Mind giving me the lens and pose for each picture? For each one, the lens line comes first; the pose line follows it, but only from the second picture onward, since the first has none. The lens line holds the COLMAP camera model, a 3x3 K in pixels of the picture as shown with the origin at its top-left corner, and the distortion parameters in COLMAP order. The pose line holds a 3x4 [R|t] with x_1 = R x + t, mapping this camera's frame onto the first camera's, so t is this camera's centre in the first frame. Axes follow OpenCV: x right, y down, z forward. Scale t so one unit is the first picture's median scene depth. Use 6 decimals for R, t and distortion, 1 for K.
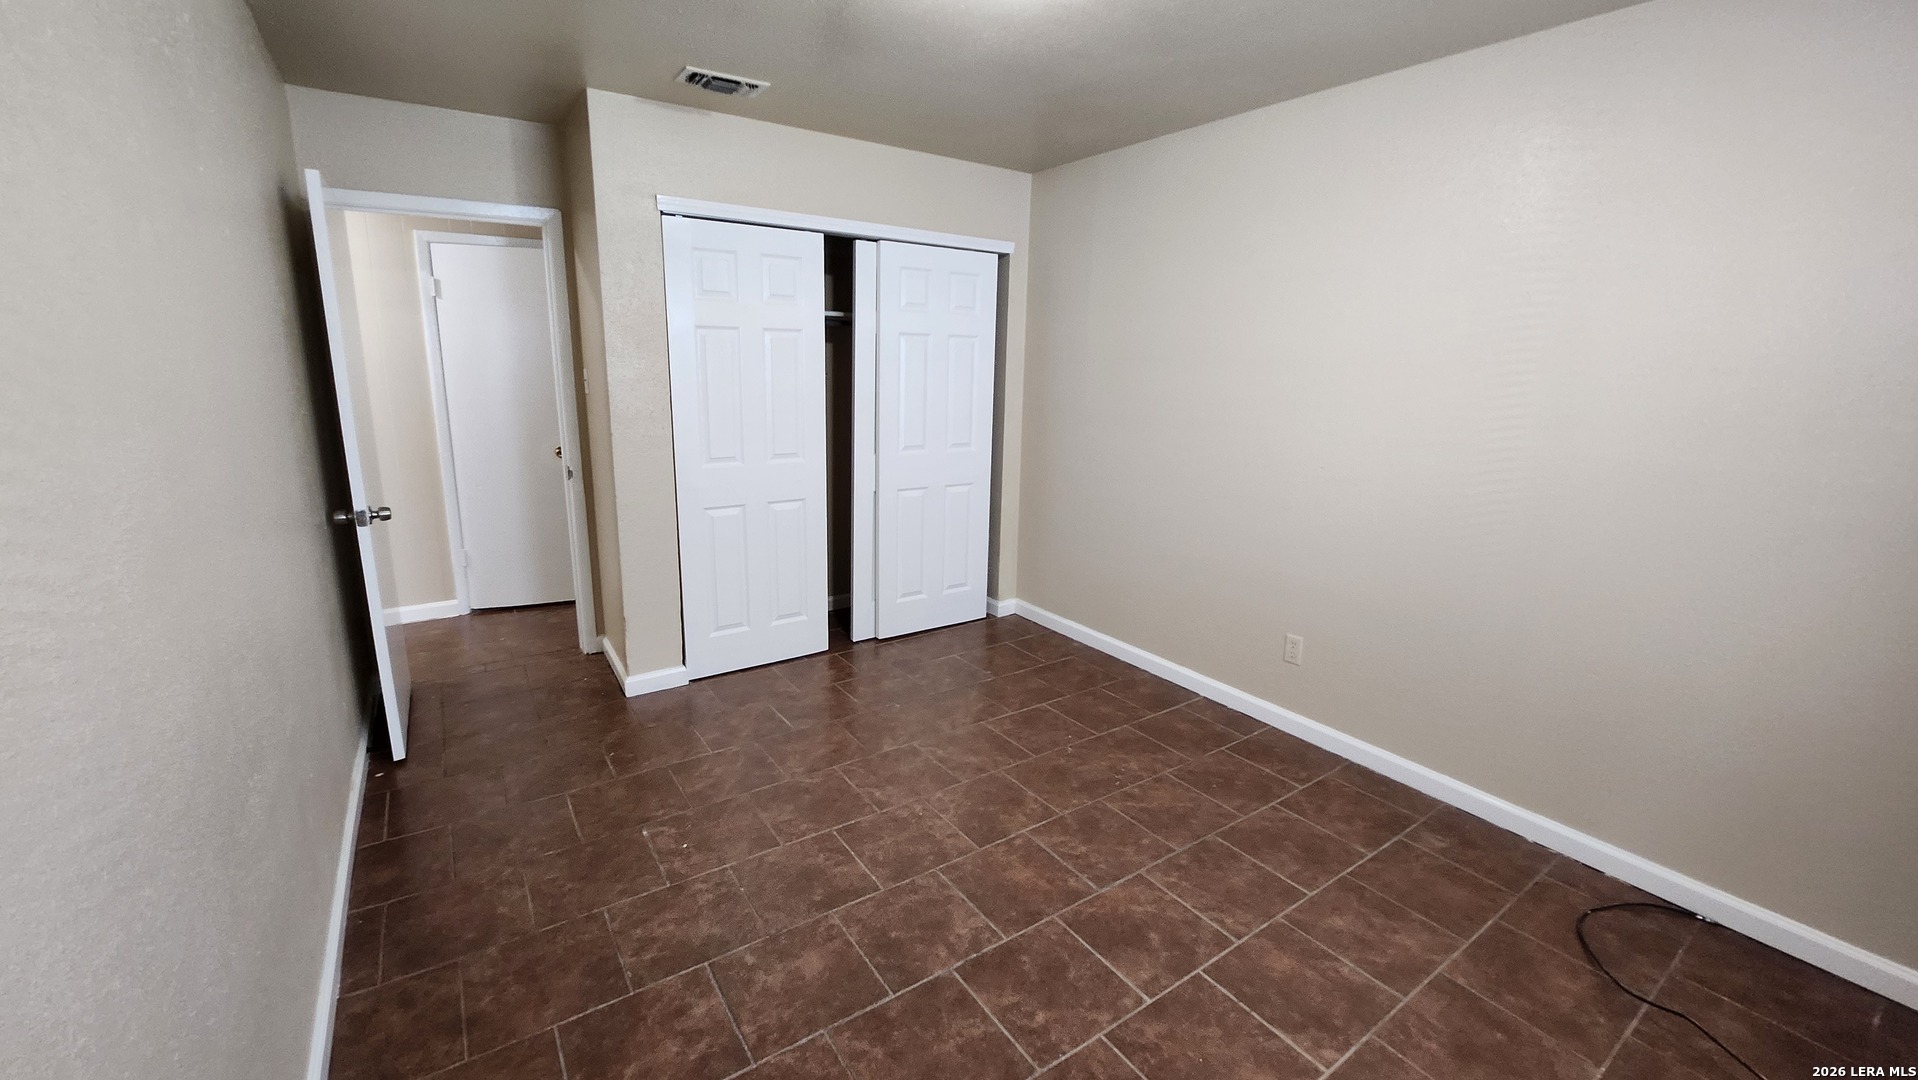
lens RADIAL K [[763.9, 0, 956.9], [0, 763.9, 532.7], [0, 0, 1]] dist [-0.017165, 0.001340]
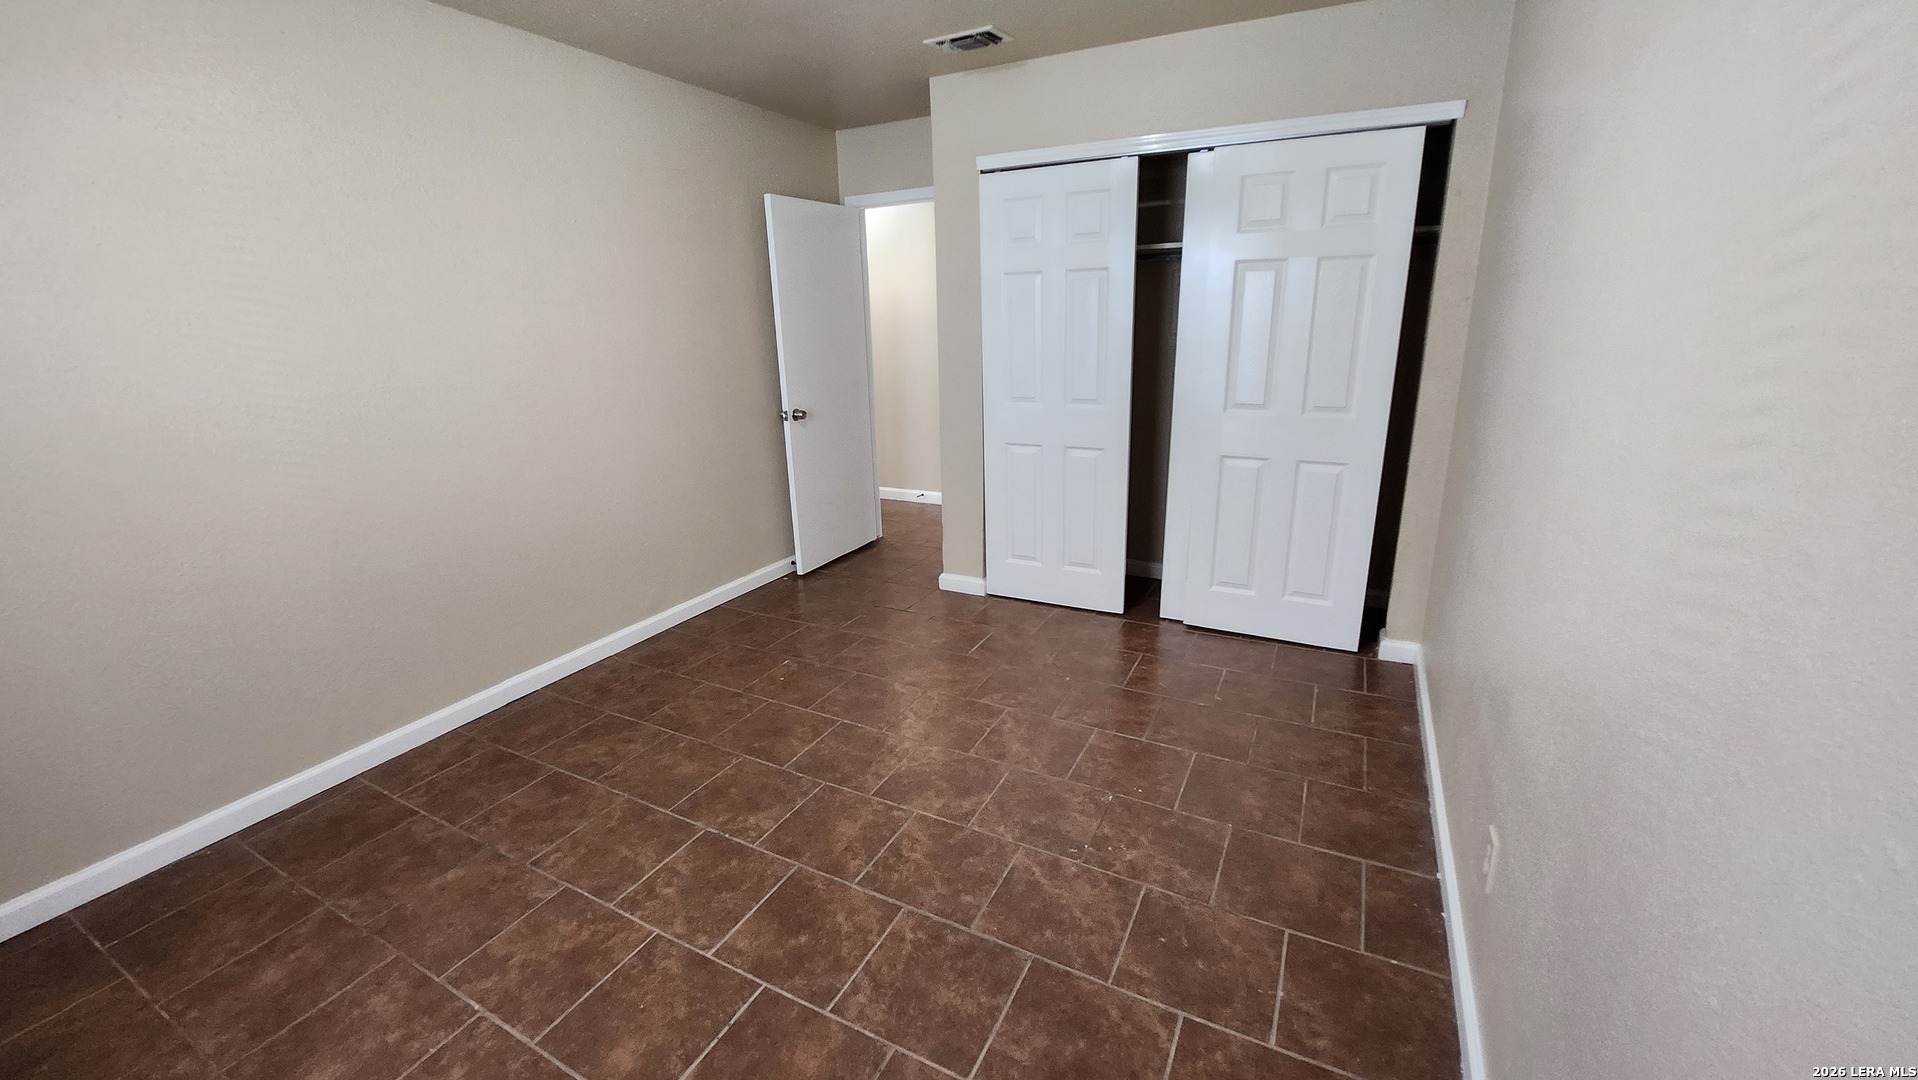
lens RADIAL K [[763.9, 0, 940.8], [0, 763.9, 537.0], [0, 0, 1]] dist [-0.017165, 0.001340]
pose [[0.459597, 0.223975, -0.859422, 0.835461], [-0.162012, 0.972585, 0.166826, -0.096981], [0.873225, 0.062564, 0.483284, 0.556829]]
